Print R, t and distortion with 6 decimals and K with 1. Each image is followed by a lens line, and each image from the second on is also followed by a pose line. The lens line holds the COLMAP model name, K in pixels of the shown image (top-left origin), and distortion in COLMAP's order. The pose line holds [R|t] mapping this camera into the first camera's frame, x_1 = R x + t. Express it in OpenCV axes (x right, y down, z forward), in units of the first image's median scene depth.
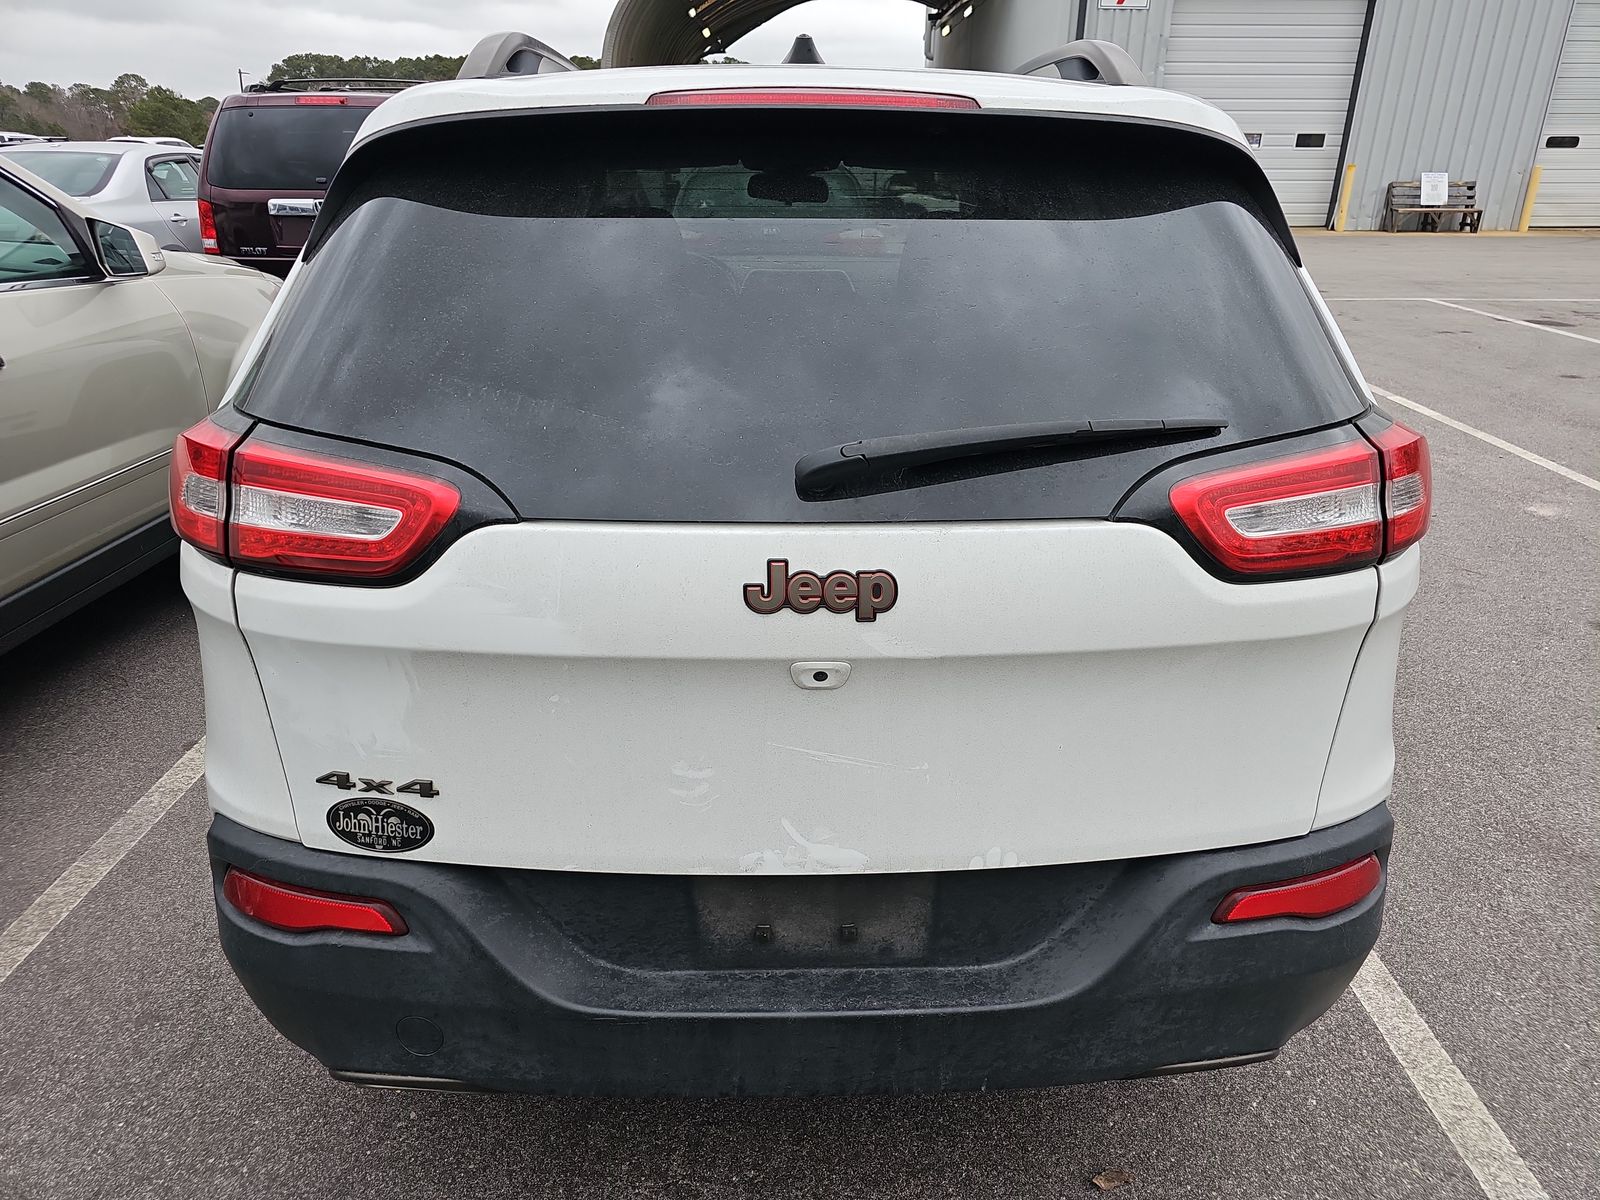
lens RADIAL K [[1020.5, 0, 800.0], [0, 1020.5, 600.0], [0, 0, 1]] dist [0.003801, -0.000488]
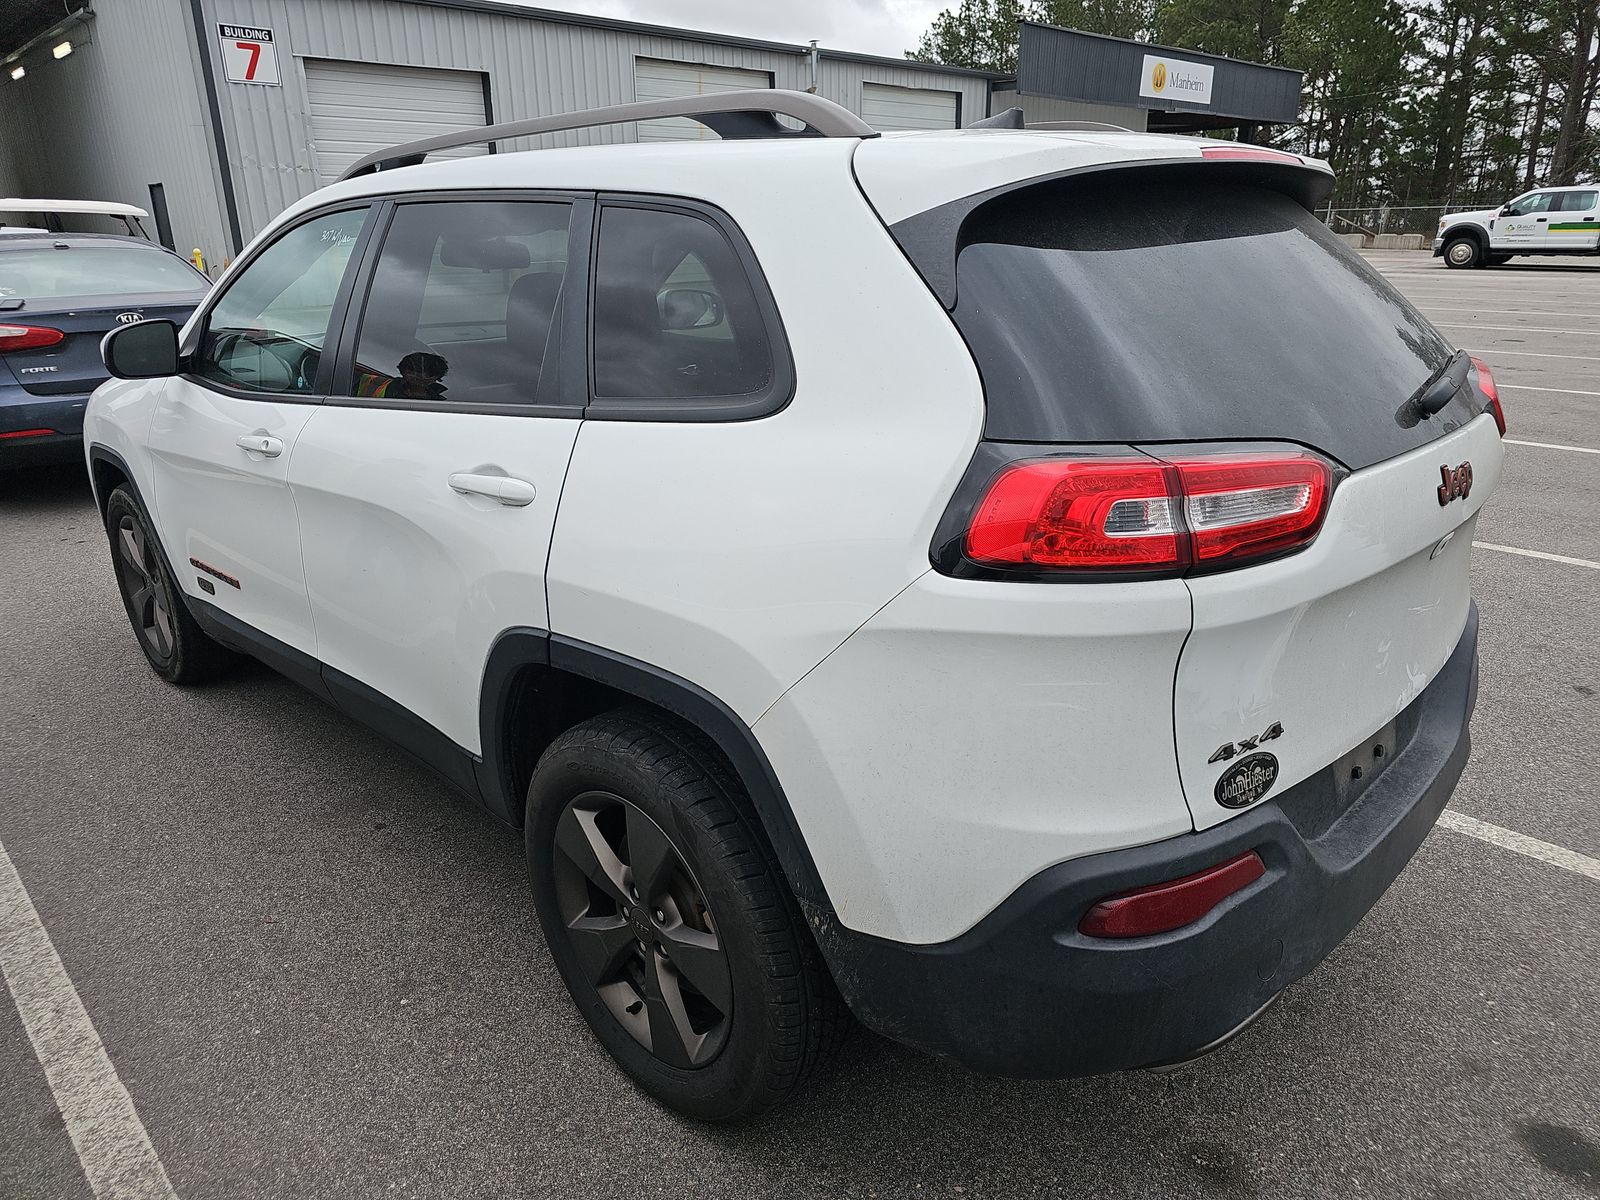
lens RADIAL K [[1020.5, 0, 800.0], [0, 1020.5, 600.0], [0, 0, 1]] dist [0.003801, -0.000488]
pose [[0.740718, -0.241168, 0.627037, -1.428582], [0.280738, 0.959062, 0.037234, -0.148497], [-0.610347, 0.148453, 0.778099, 0.399656]]
